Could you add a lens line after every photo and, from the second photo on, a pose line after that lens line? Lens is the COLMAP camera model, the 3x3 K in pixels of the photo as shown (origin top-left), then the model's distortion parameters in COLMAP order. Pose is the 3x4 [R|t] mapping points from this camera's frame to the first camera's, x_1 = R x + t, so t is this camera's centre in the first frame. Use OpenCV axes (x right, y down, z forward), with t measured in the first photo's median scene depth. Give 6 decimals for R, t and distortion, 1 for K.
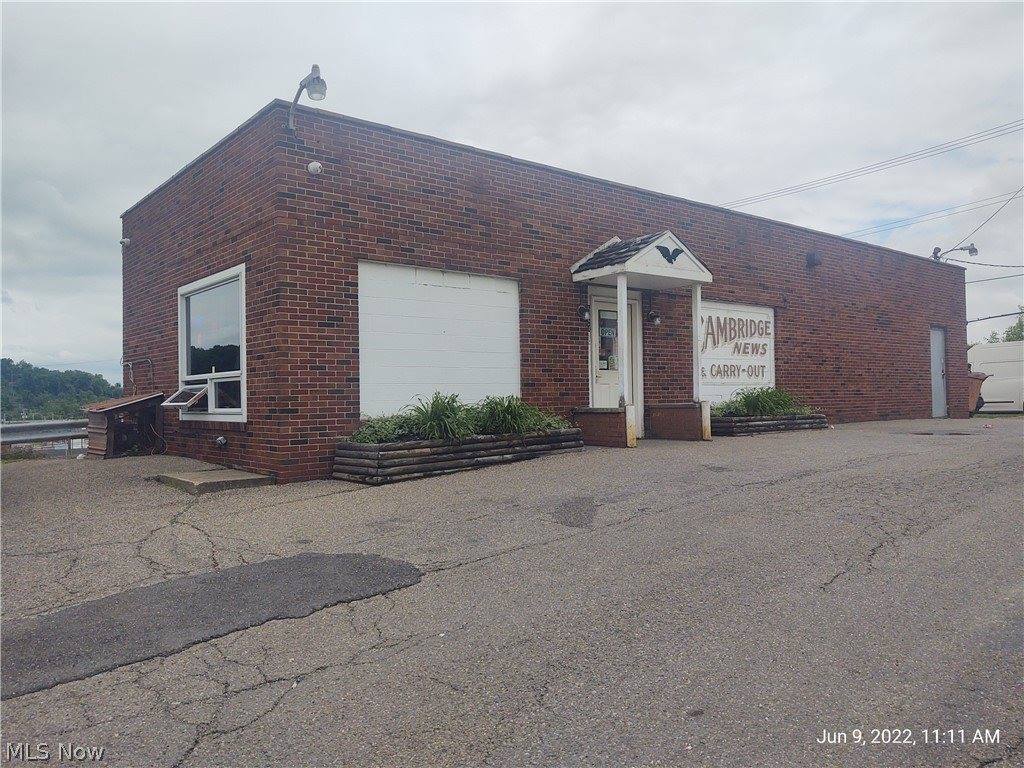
lens RADIAL K [[773.7, 0, 508.8], [0, 773.7, 383.2], [0, 0, 1]] dist [0.040979, -0.072732]
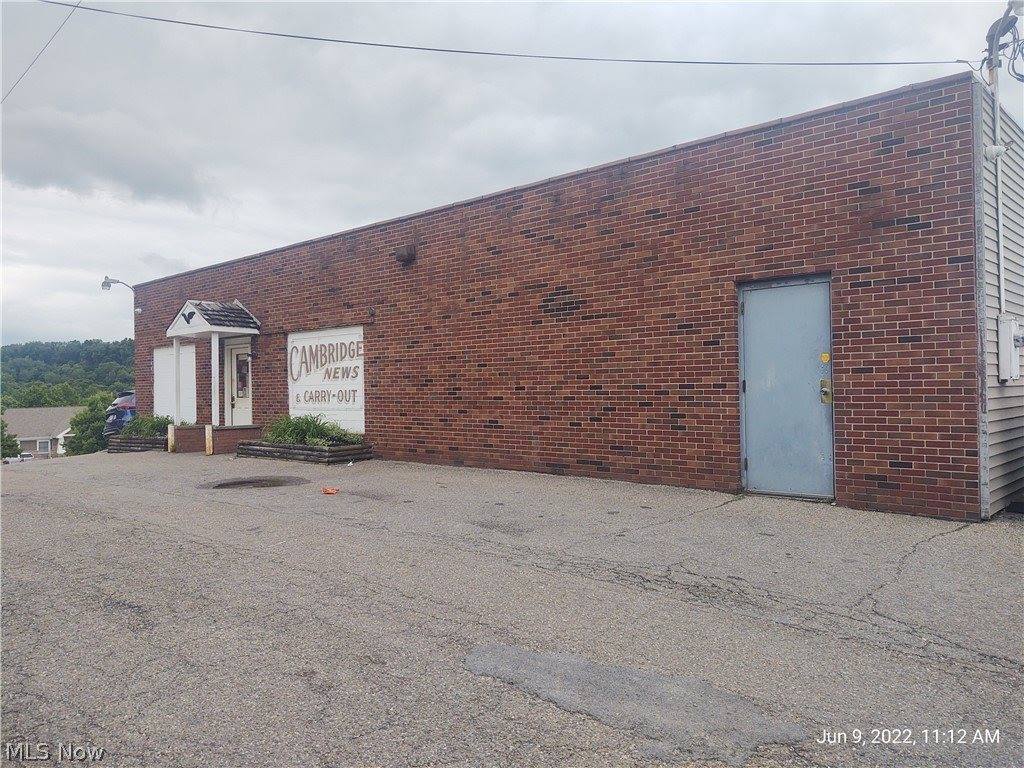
lens RADIAL K [[773.7, 0, 519.1], [0, 773.7, 381.0], [0, 0, 1]] dist [0.040979, -0.072732]
pose [[0.124440, 0.003940, -0.992219, 1.320651], [0.032246, 0.999448, 0.008012, -0.035670], [0.991703, -0.032992, 0.124244, 1.121403]]
